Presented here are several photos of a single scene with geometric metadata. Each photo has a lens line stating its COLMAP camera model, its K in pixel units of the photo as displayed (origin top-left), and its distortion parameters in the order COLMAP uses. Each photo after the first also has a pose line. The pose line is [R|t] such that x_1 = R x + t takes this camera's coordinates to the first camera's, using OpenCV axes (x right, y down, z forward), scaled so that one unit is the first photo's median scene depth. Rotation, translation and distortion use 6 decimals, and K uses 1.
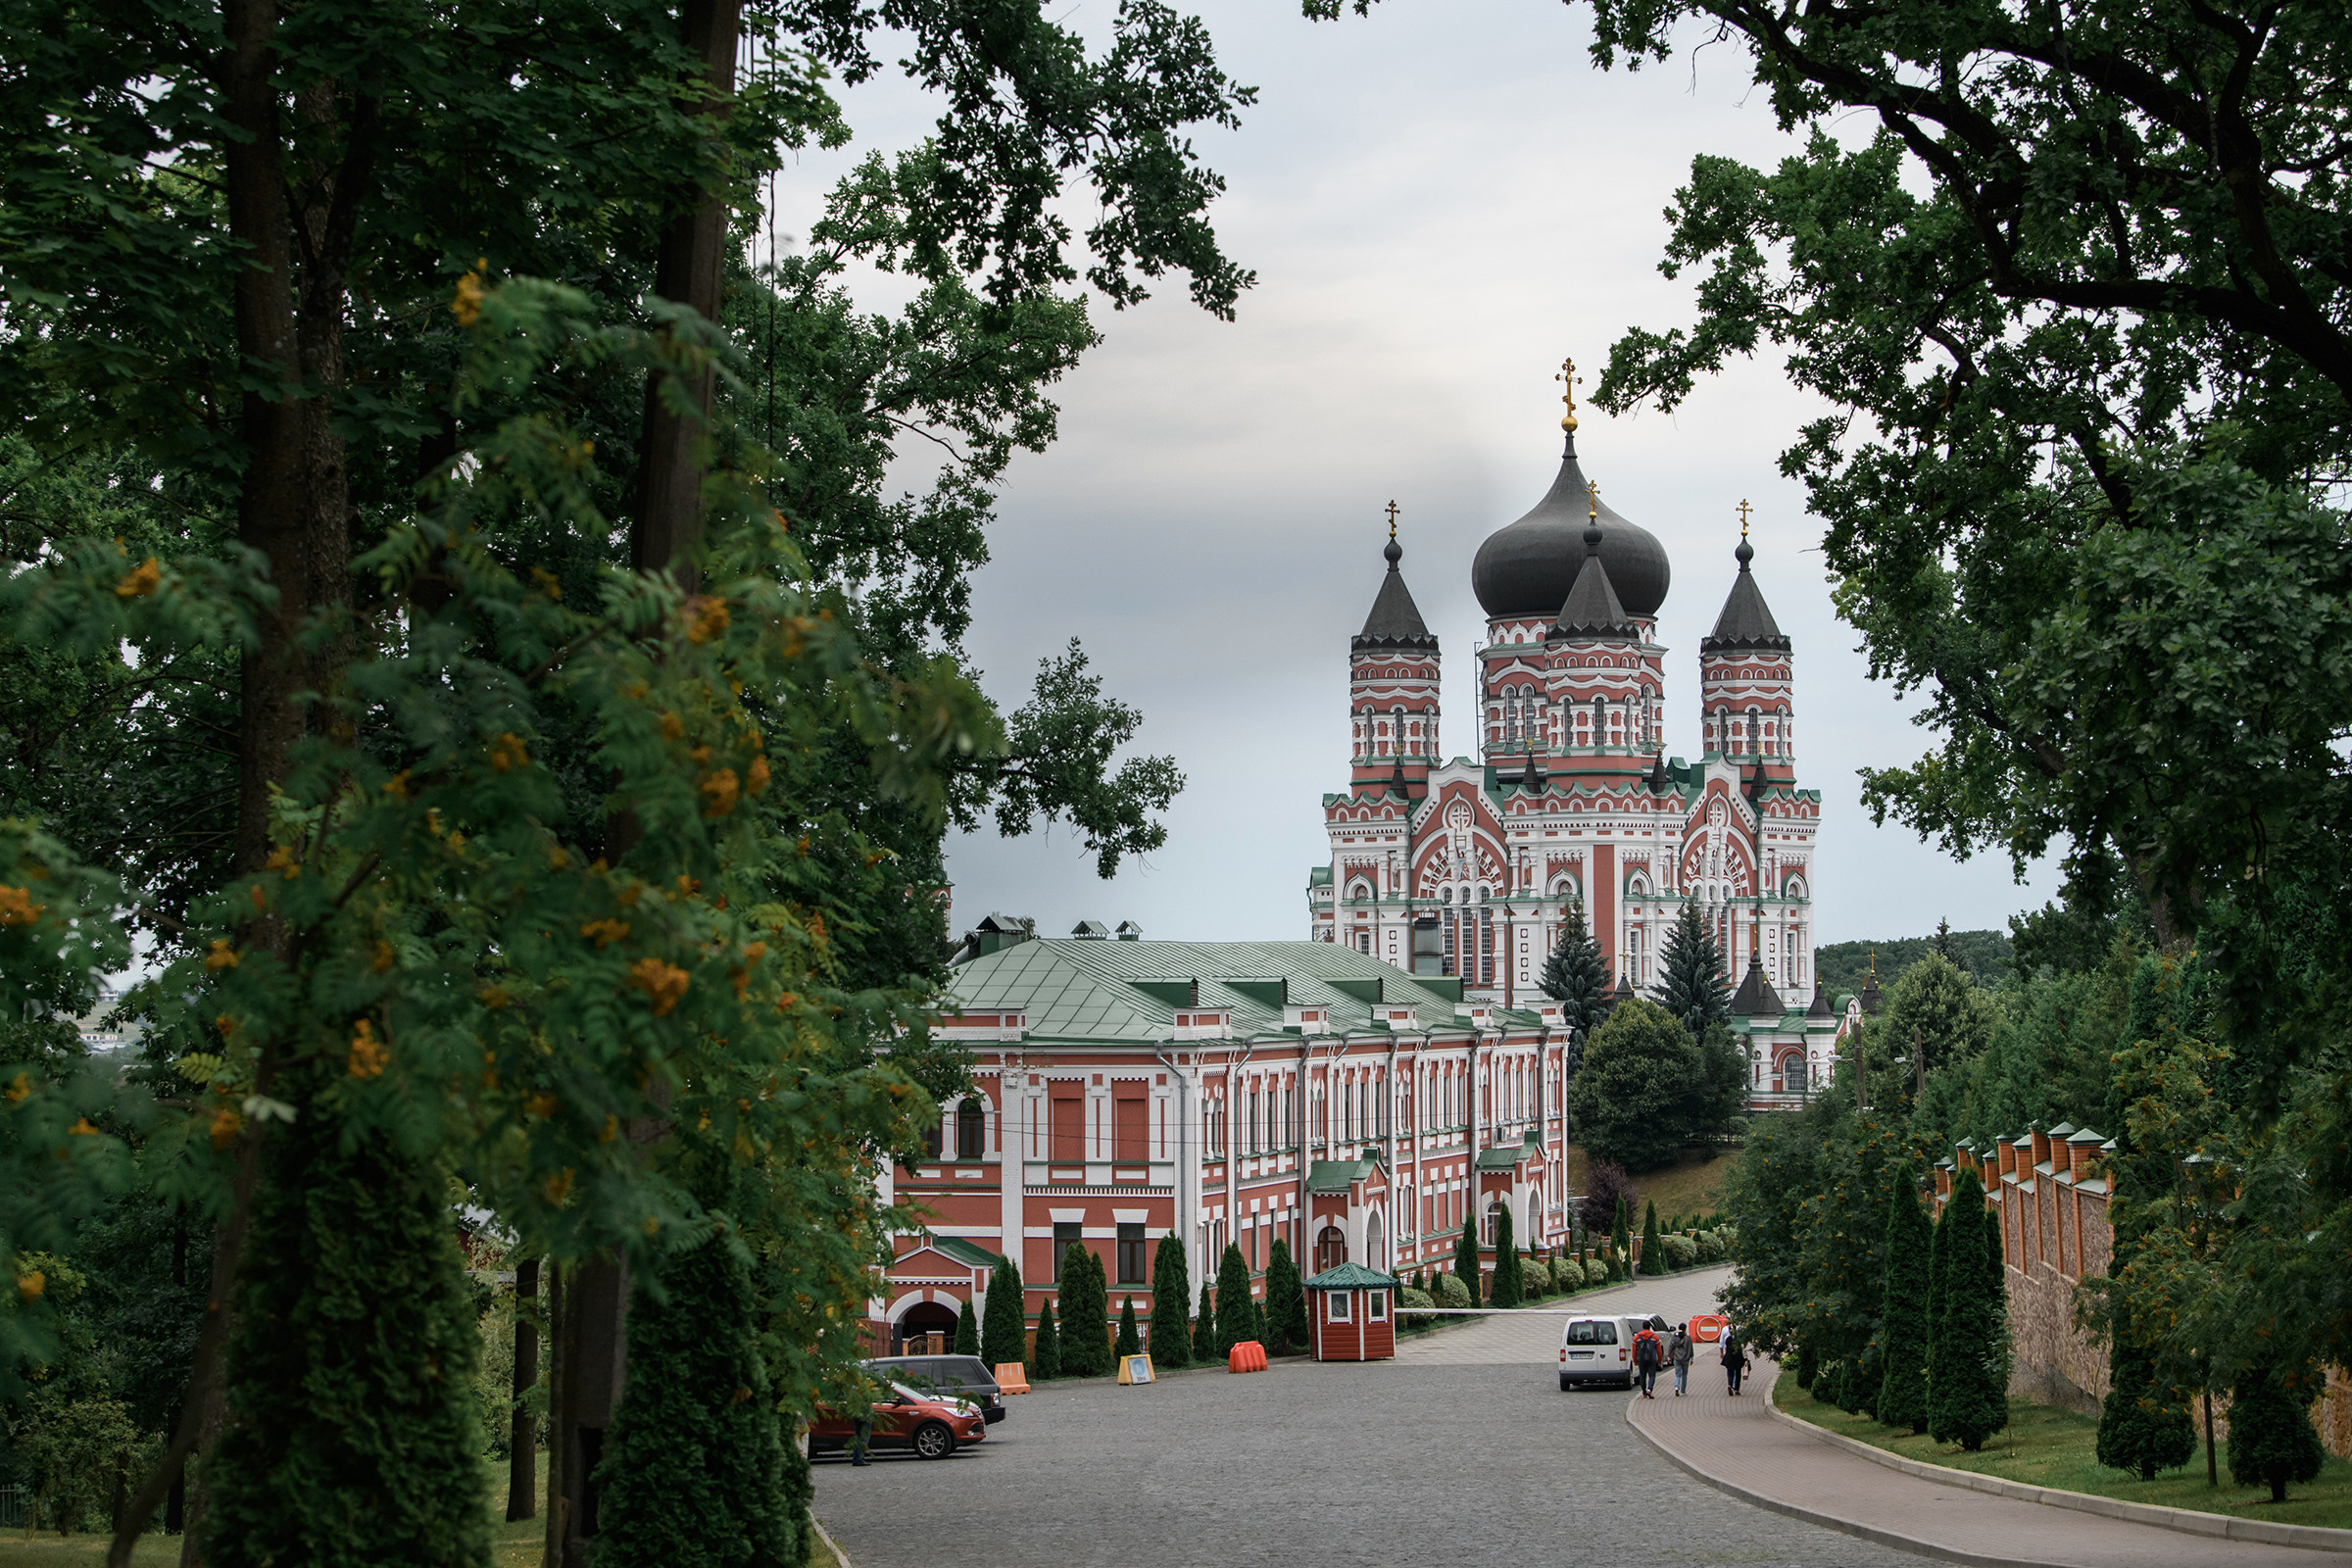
lens RADIAL K [[3088.8, 0, 1176.0], [0, 3088.8, 784.0], [0, 0, 1]] dist [-0.353033, 1.213810]
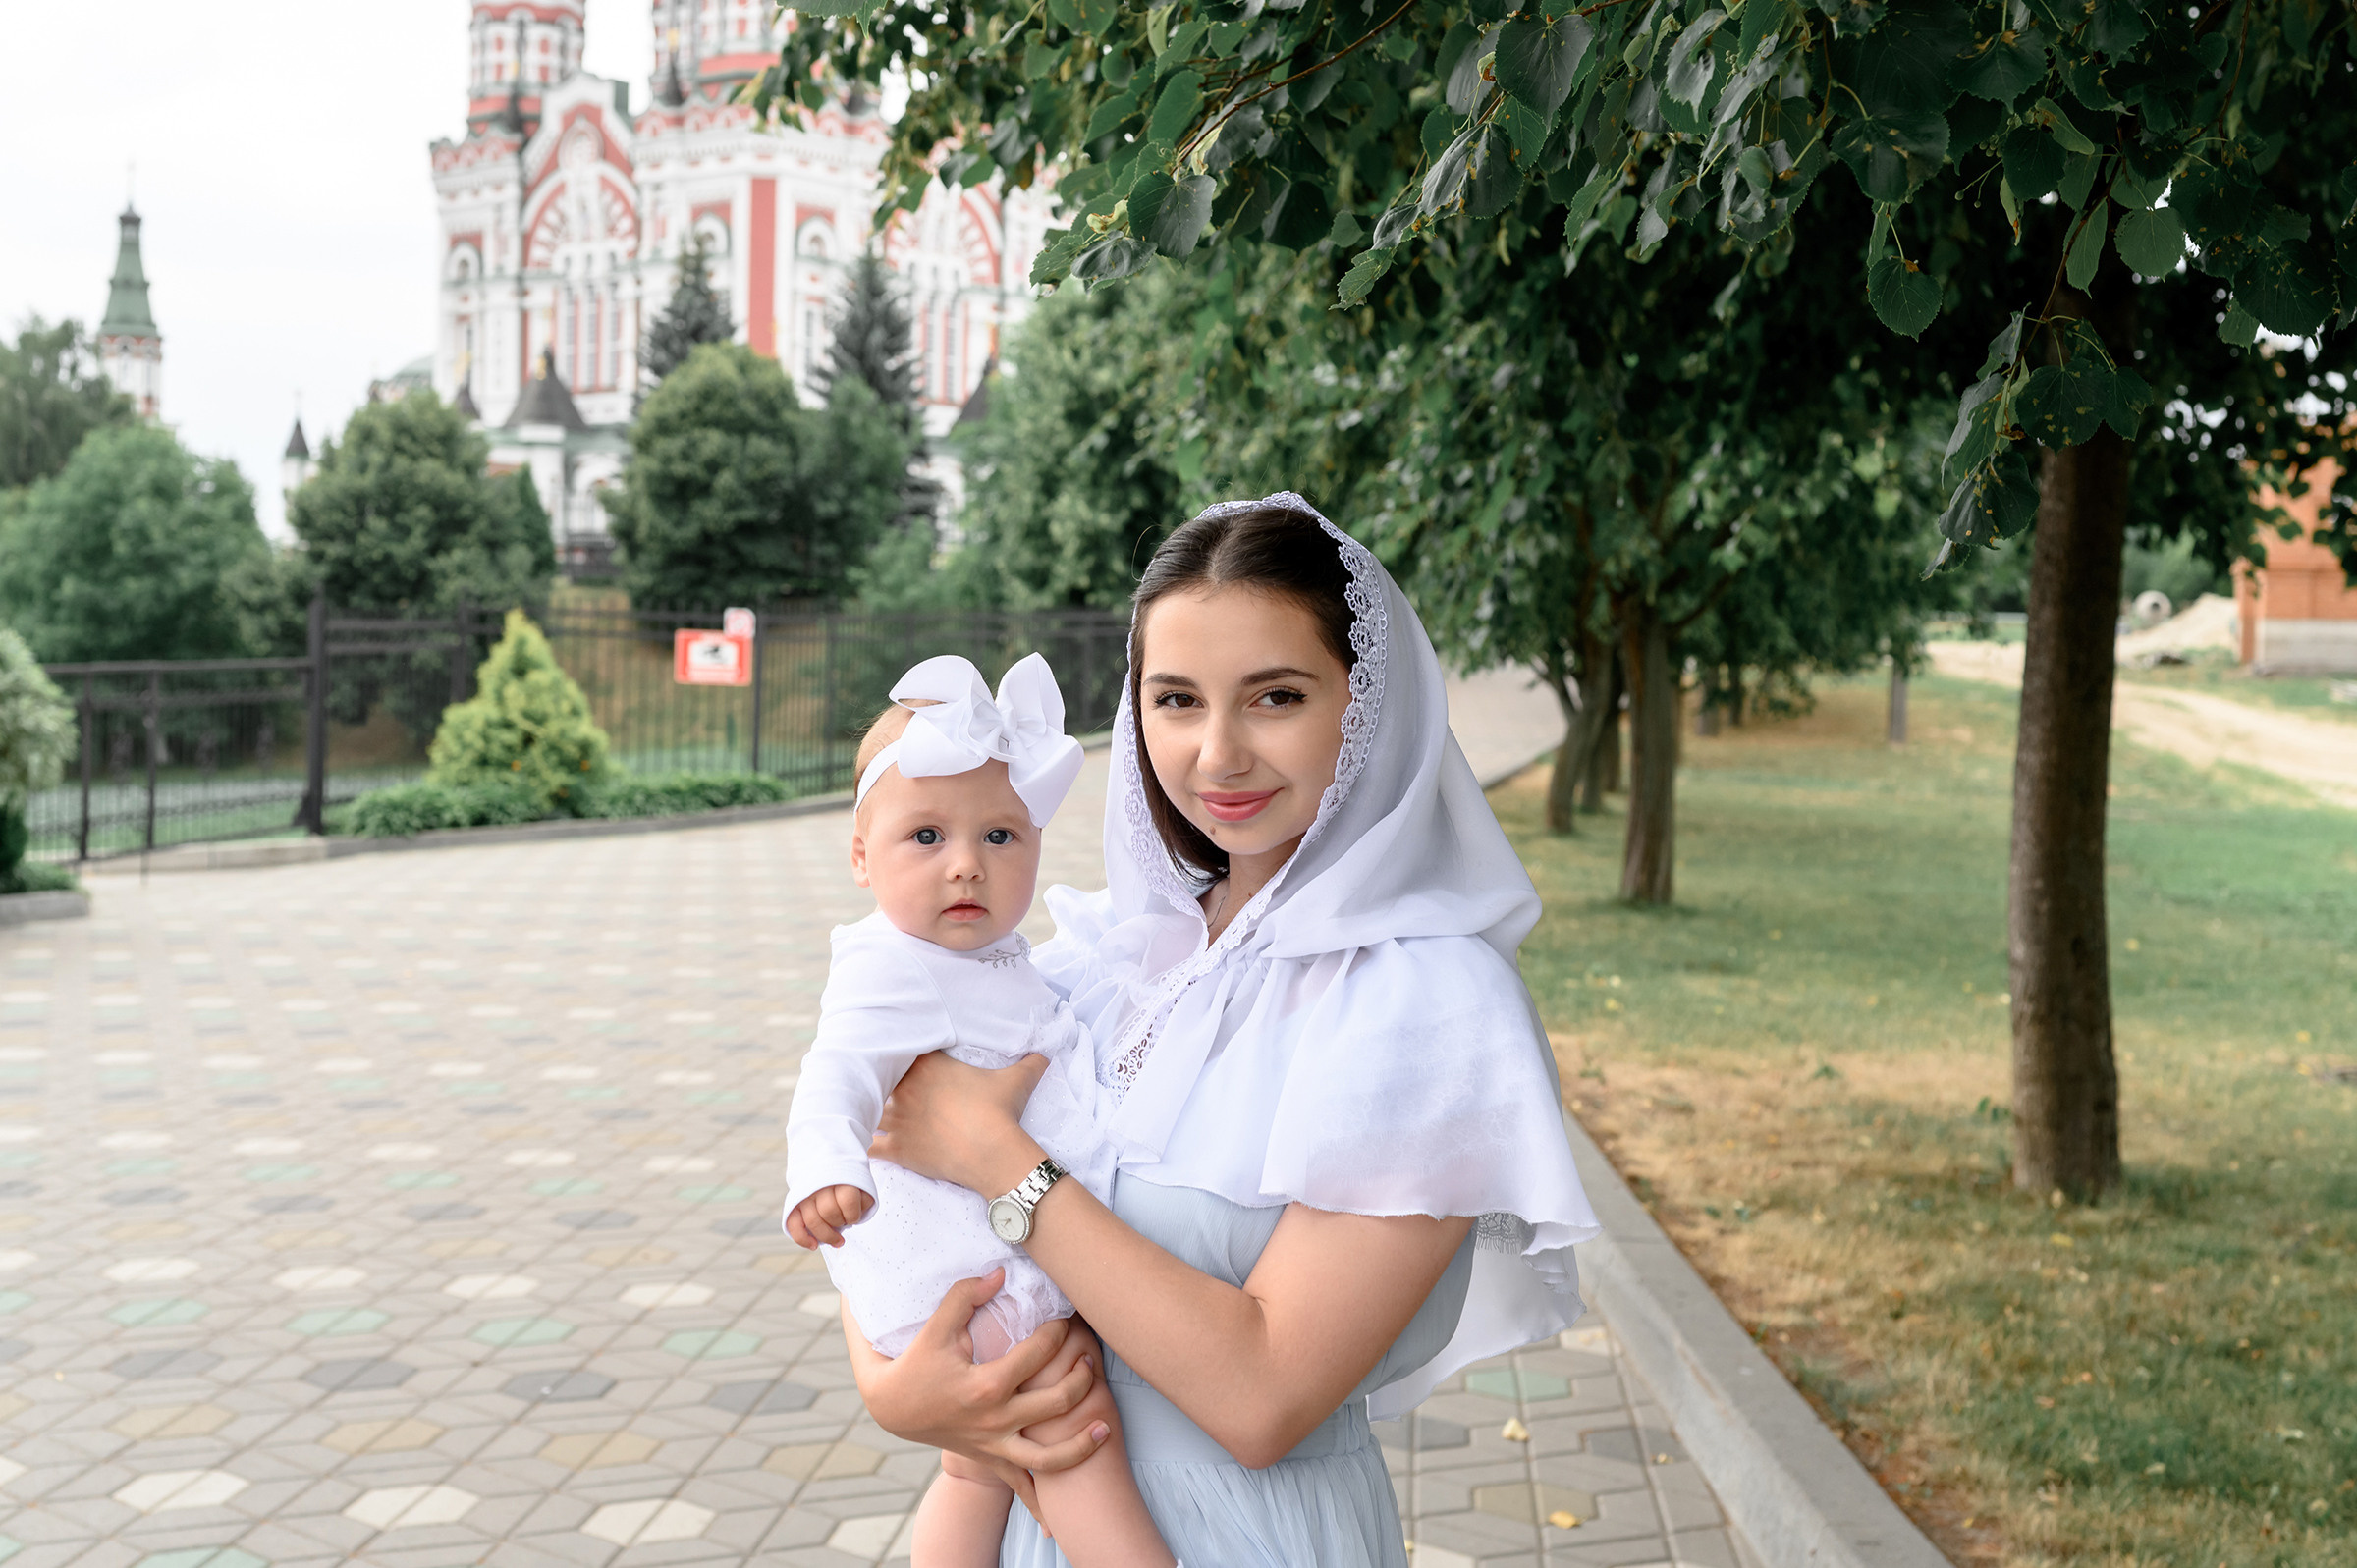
lens RADIAL K [[3095.0, 0, 1178.5], [0, 3095.0, 784.0], [0, 0, 1]] dist [-0.353033, 1.213810]
pose [[0.974301, 0.004600, 0.225203, 0.068673], [-0.041233, 0.986540, 0.158237, 0.037995], [-0.221444, -0.163456, 0.961376, 0.268336]]
